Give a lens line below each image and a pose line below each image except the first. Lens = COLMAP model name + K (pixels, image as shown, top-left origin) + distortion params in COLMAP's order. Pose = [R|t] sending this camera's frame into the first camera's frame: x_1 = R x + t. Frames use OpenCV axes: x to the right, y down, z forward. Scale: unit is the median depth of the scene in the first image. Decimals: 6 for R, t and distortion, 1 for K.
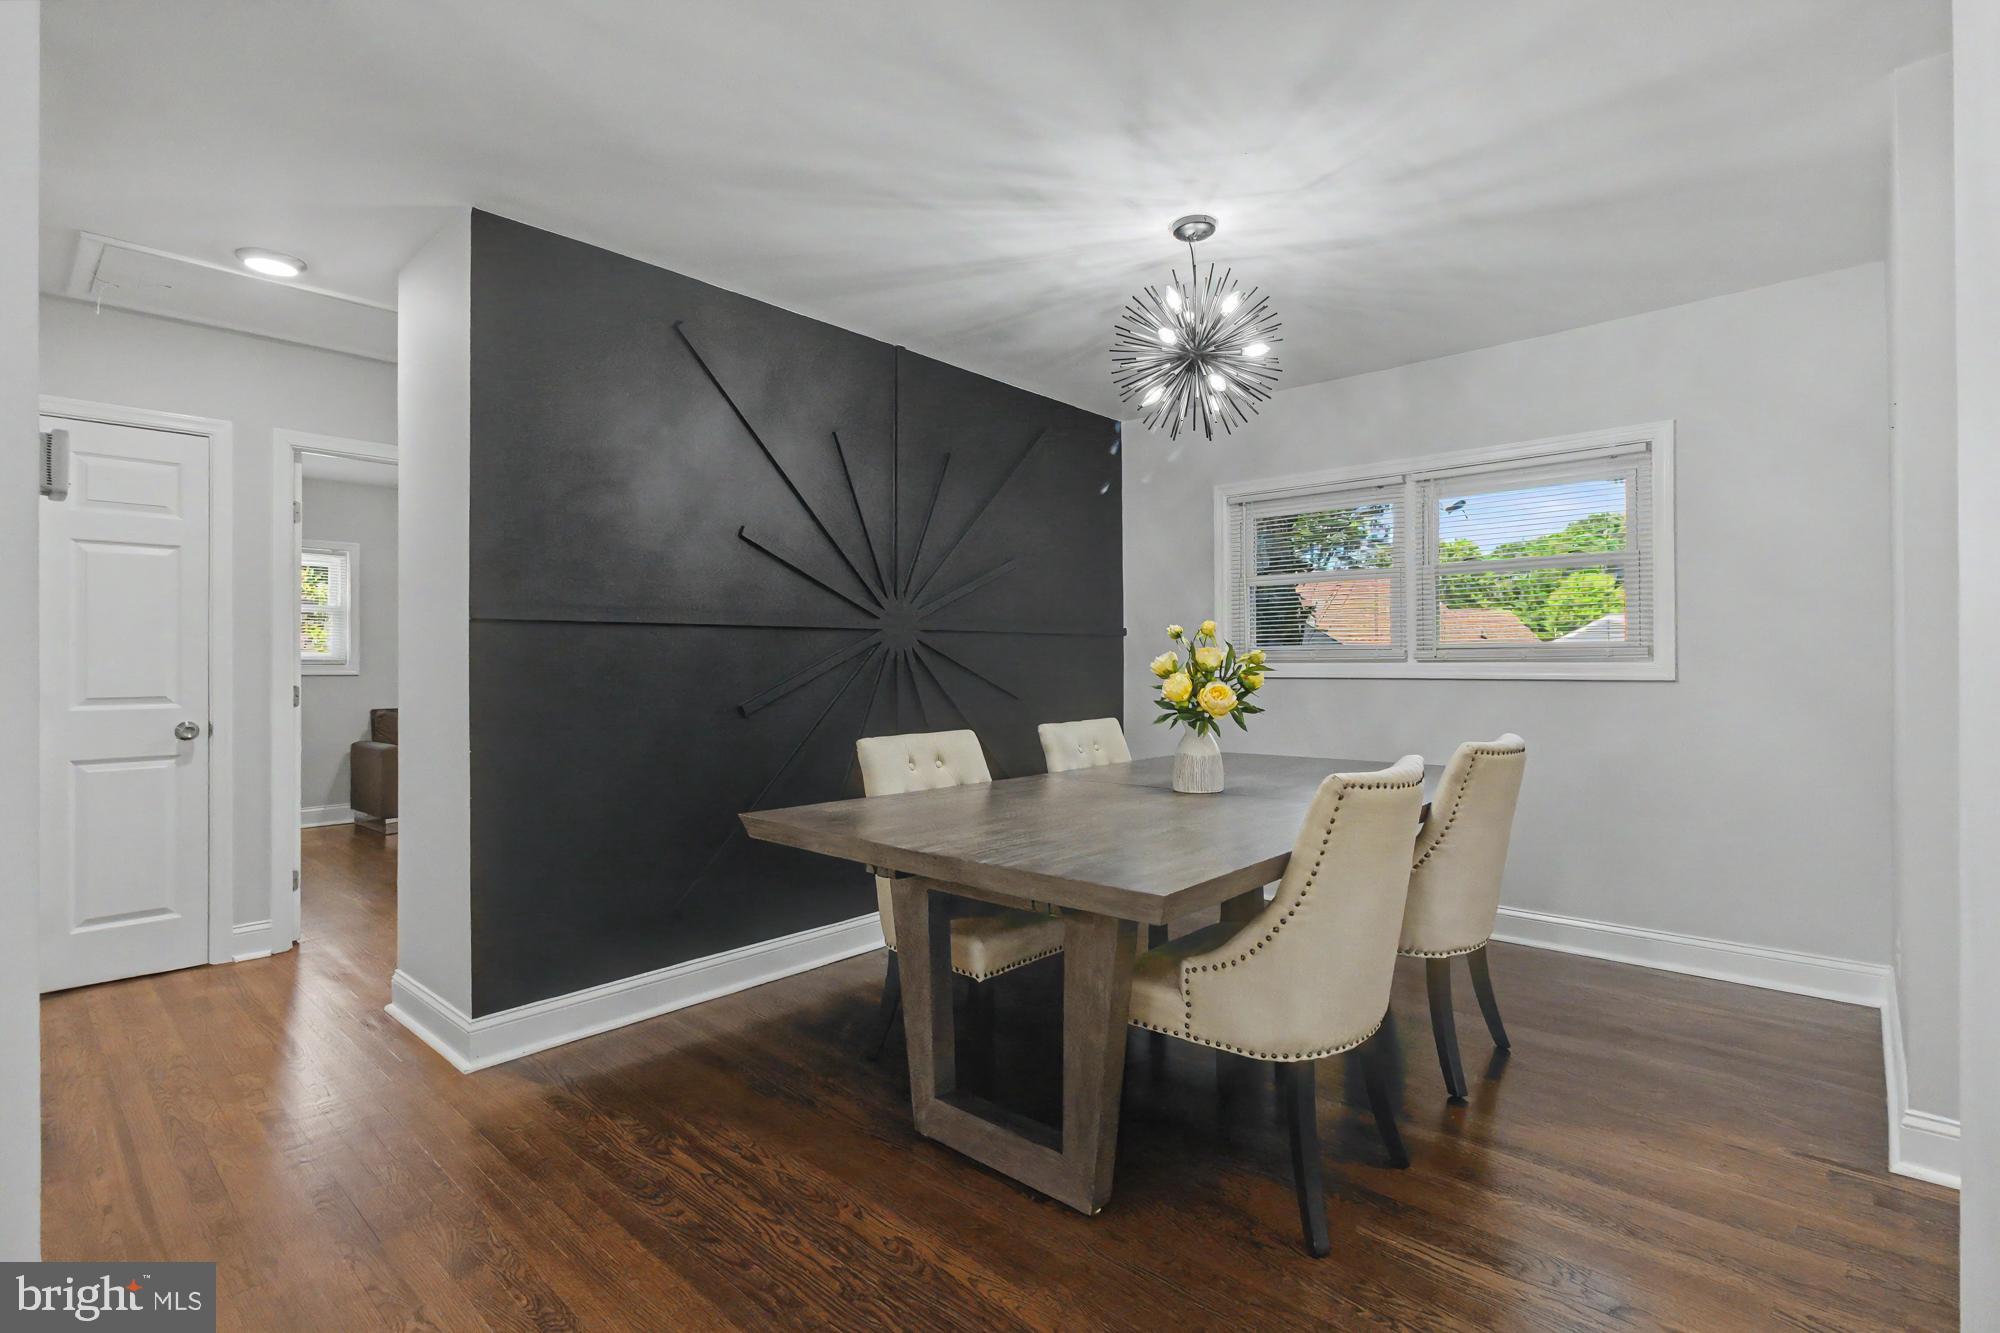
lens RADIAL K [[953.9, 0, 1011.8], [0, 953.9, 649.4], [0, 0, 1]] dist [0.002265, 0.003232]
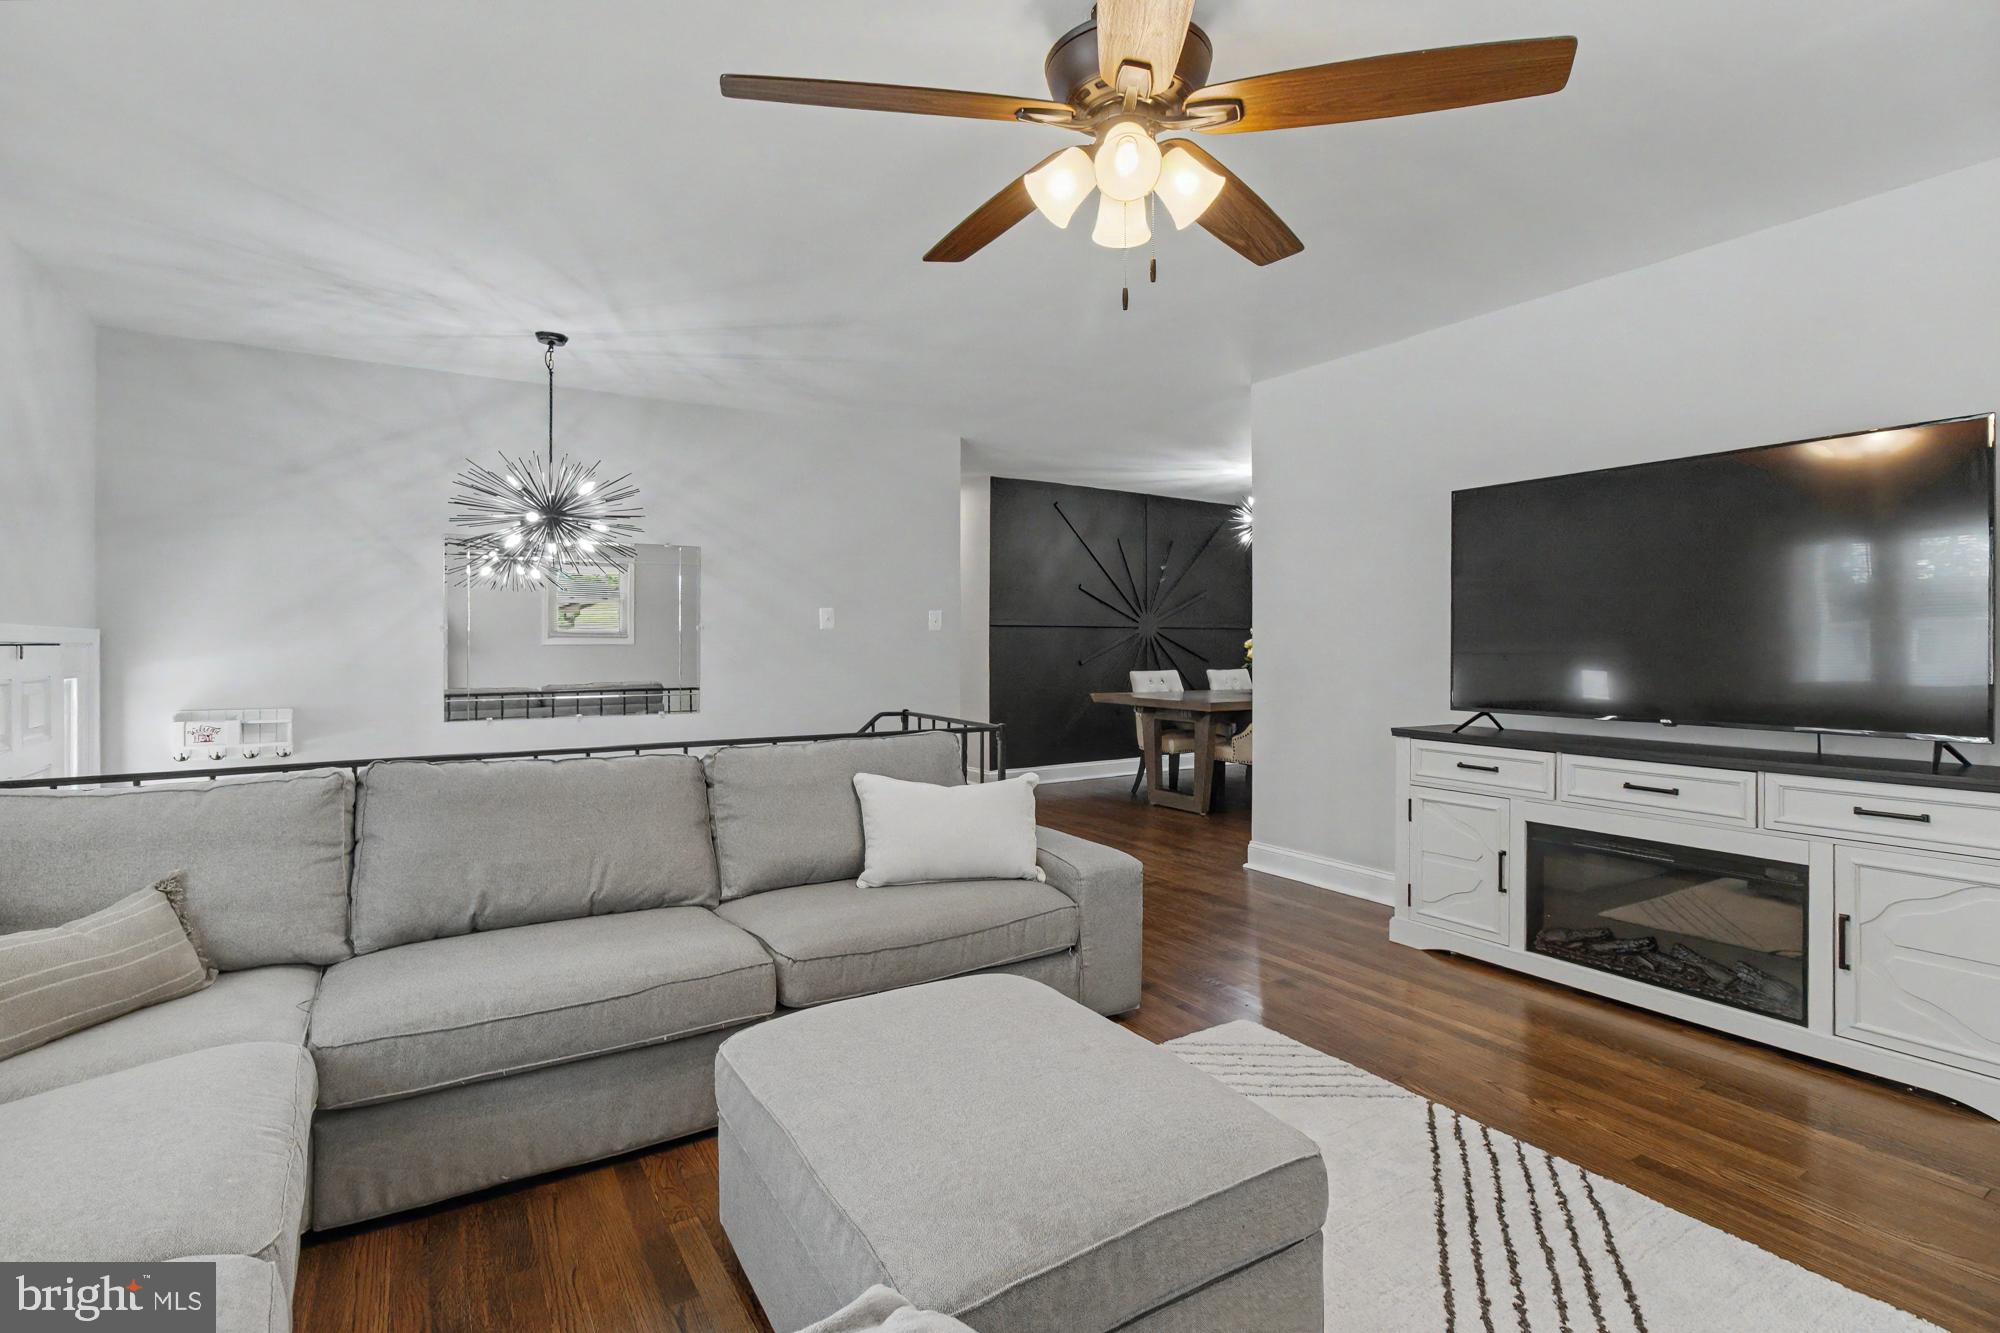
lens RADIAL K [[953.9, 0, 1008.2], [0, 953.9, 649.2], [0, 0, 1]] dist [0.002265, 0.003232]
pose [[0.964551, 0.012068, -0.263619, 0.163050], [-0.009662, 0.999899, 0.010422, 0.008373], [0.263718, -0.007505, 0.964571, -1.288838]]
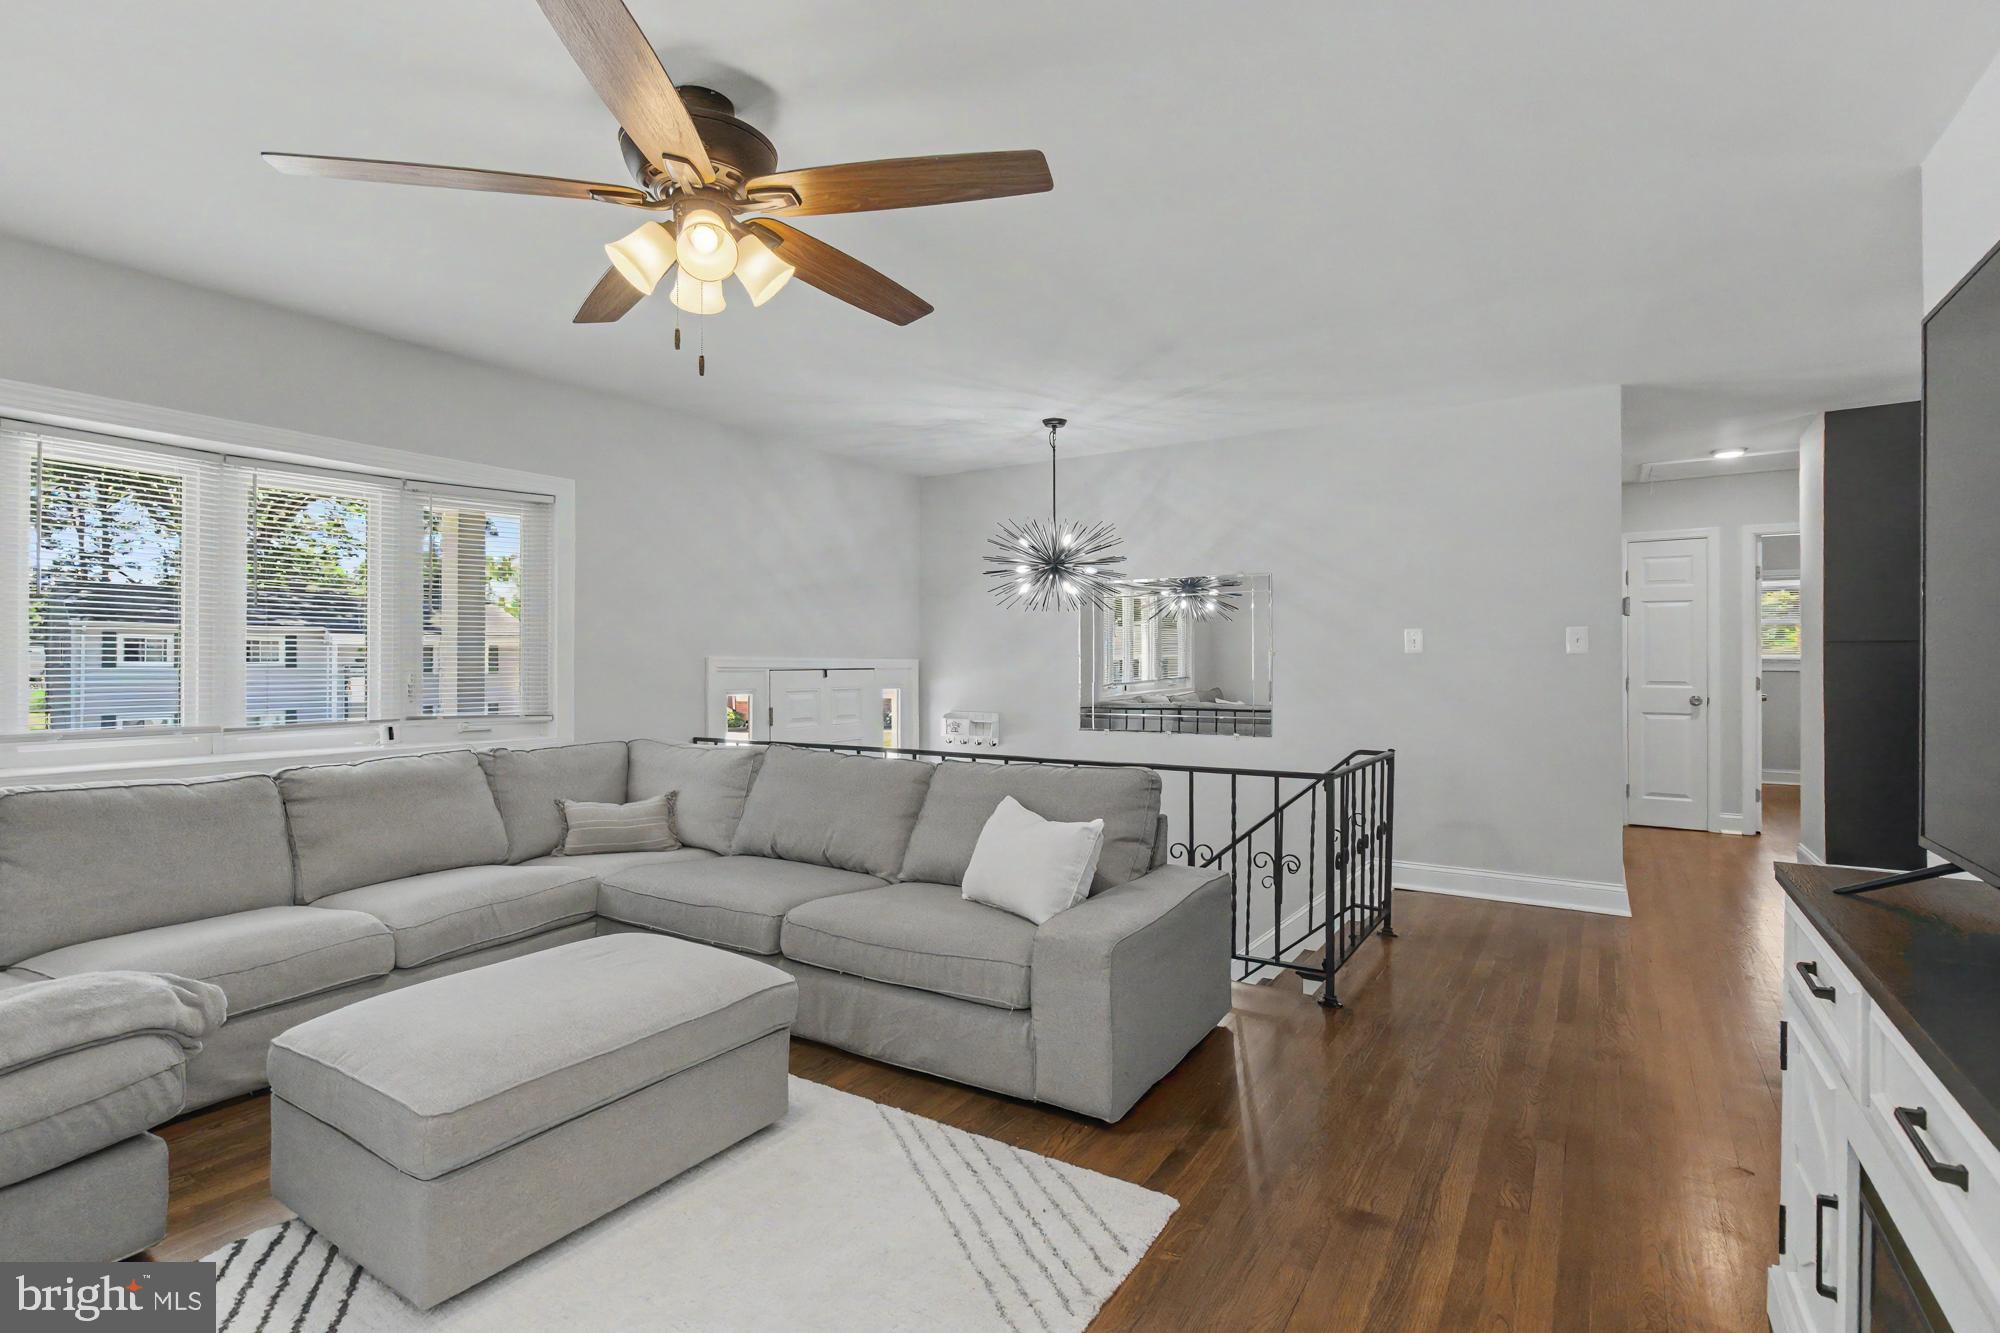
lens RADIAL K [[953.9, 0, 996.6], [0, 953.9, 650.0], [0, 0, 1]] dist [0.002265, 0.003232]
pose [[0.177778, -0.004336, -0.984061, 0.712815], [-0.000279, 0.999990, -0.004456, -0.003503], [0.984071, 0.001067, 0.177775, -0.652643]]
